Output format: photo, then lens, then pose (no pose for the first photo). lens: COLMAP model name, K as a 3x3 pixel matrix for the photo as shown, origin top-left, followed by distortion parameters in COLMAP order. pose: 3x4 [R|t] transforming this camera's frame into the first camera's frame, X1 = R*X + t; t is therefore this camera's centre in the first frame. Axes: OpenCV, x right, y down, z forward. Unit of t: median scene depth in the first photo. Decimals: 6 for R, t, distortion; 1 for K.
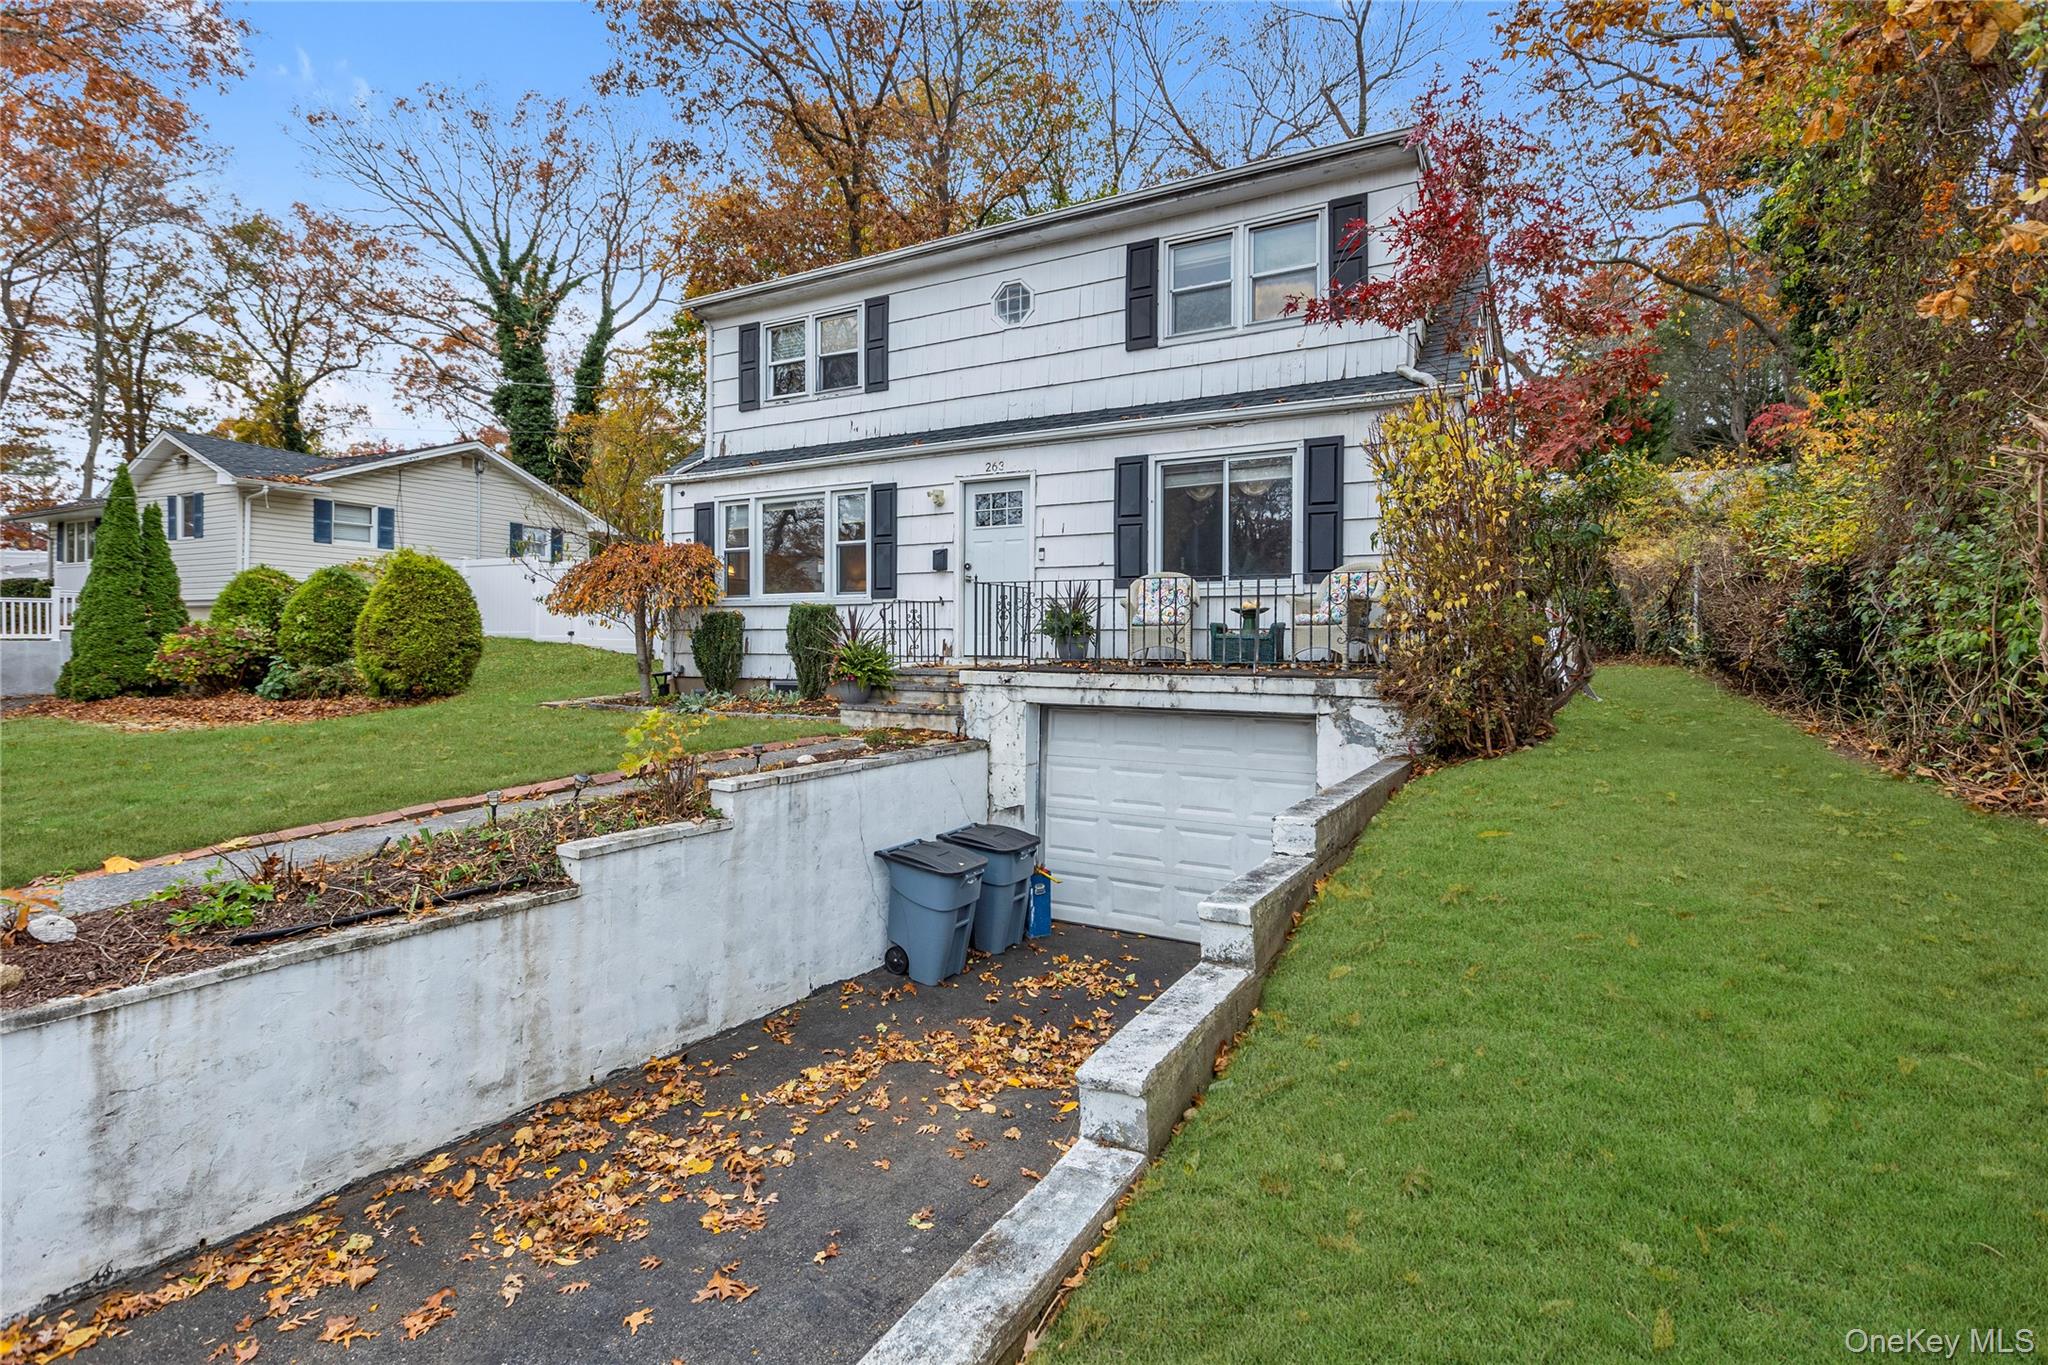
lens RADIAL K [[951.5, 0, 1024.9], [0, 951.5, 640.9], [0, 0, 1]] dist [0.001334, 0.000227]
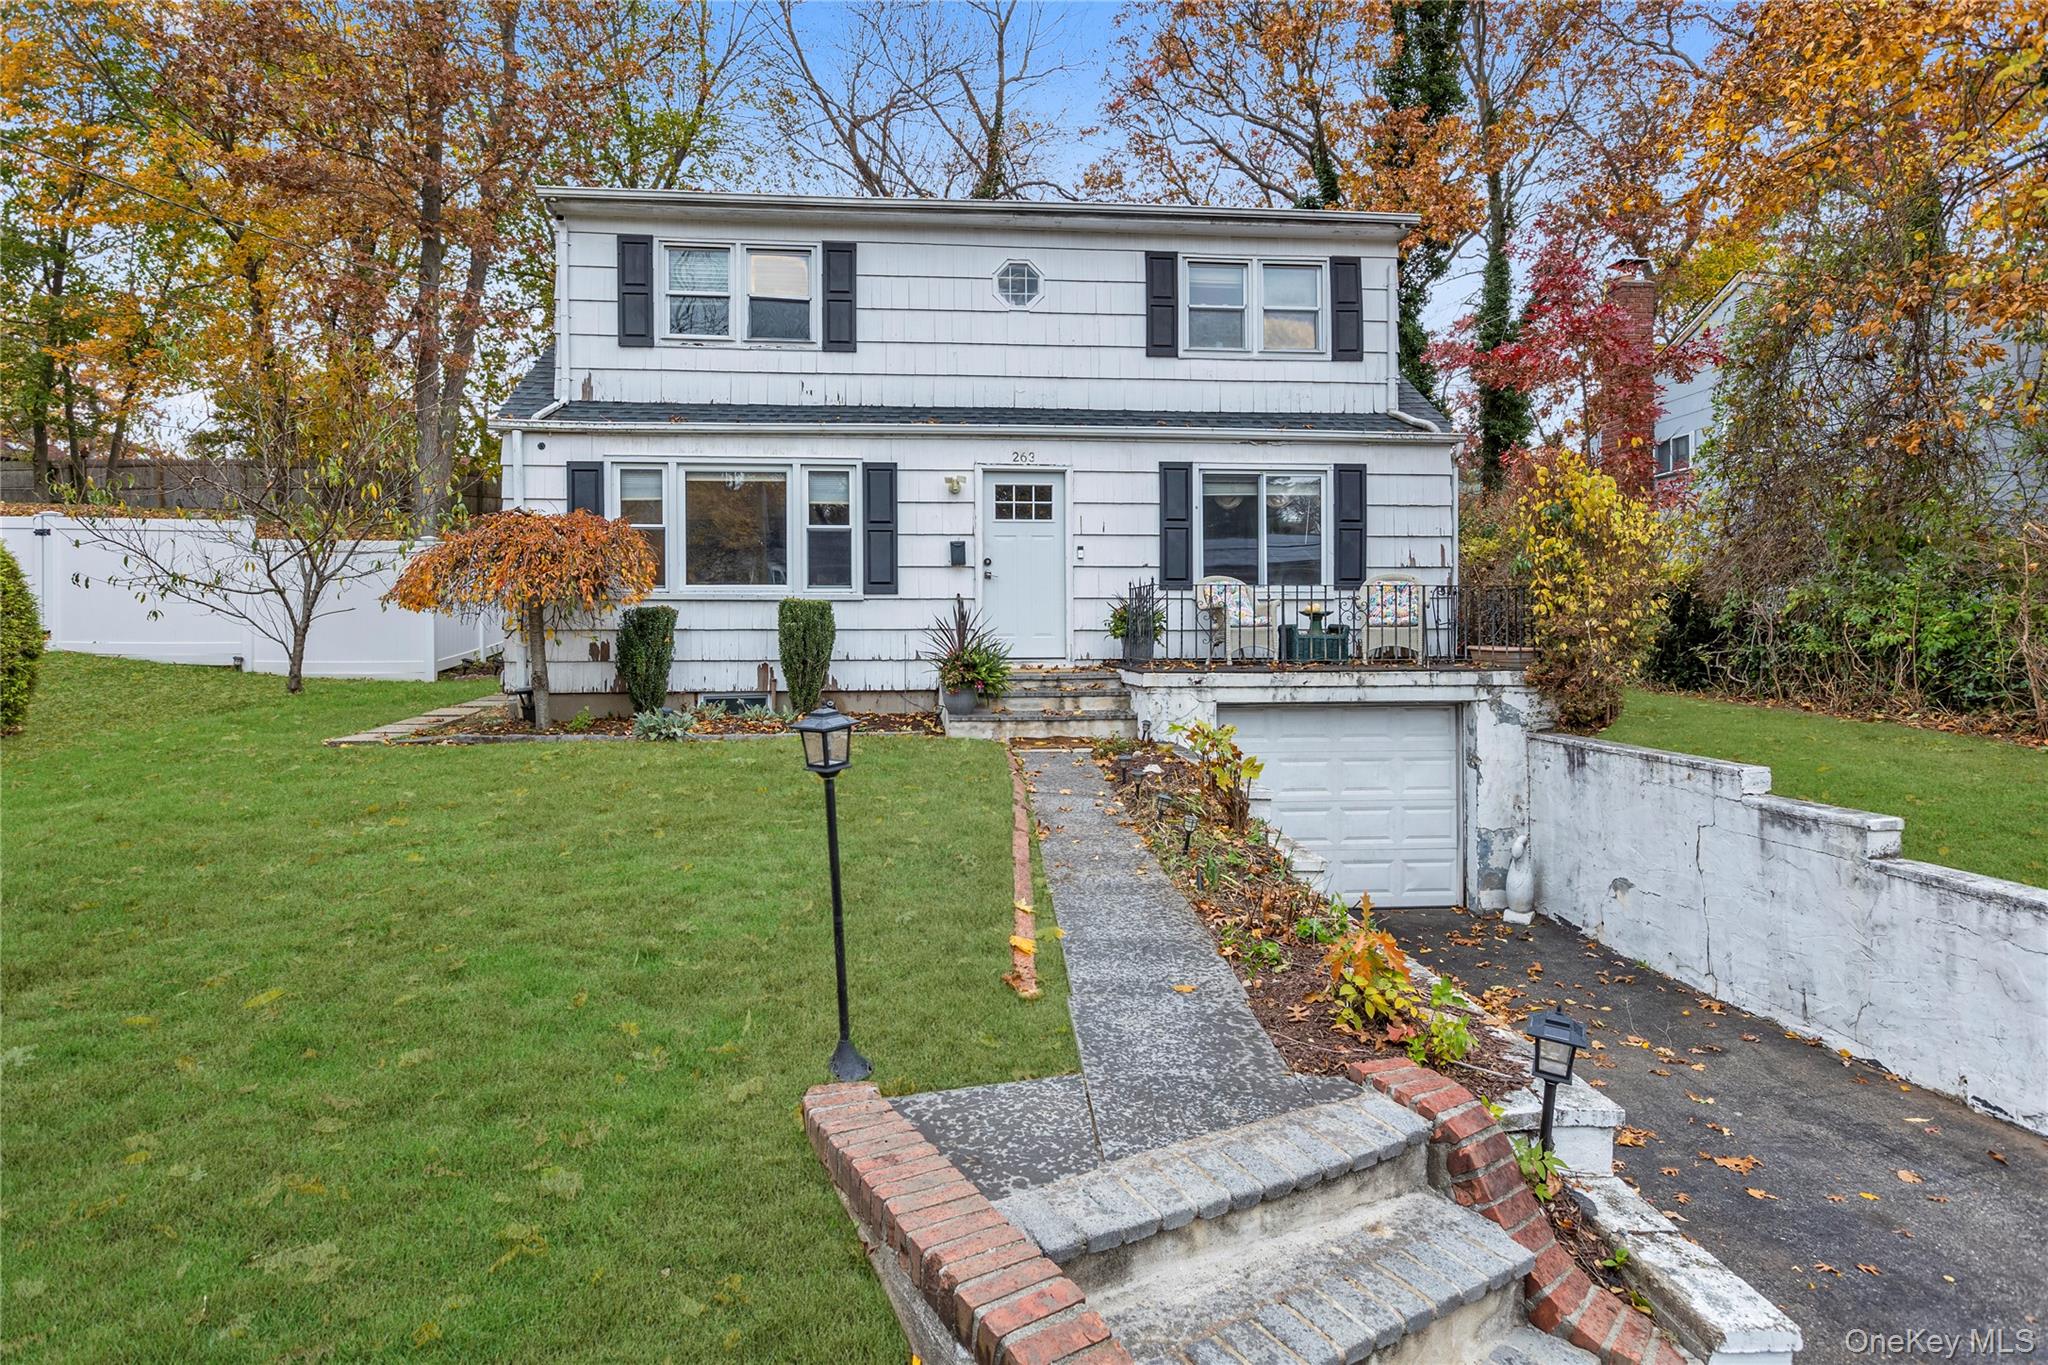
lens RADIAL K [[1081.8, 0, 1023.5], [0, 1081.8, 633.7], [0, 0, 1]] dist [0.003095, 0.000227]
pose [[0.830023, -0.003683, 0.557717, -0.647863], [0.005512, 0.999984, -0.001599, -0.006951], [-0.557702, 0.004401, 0.830029, 0.115777]]
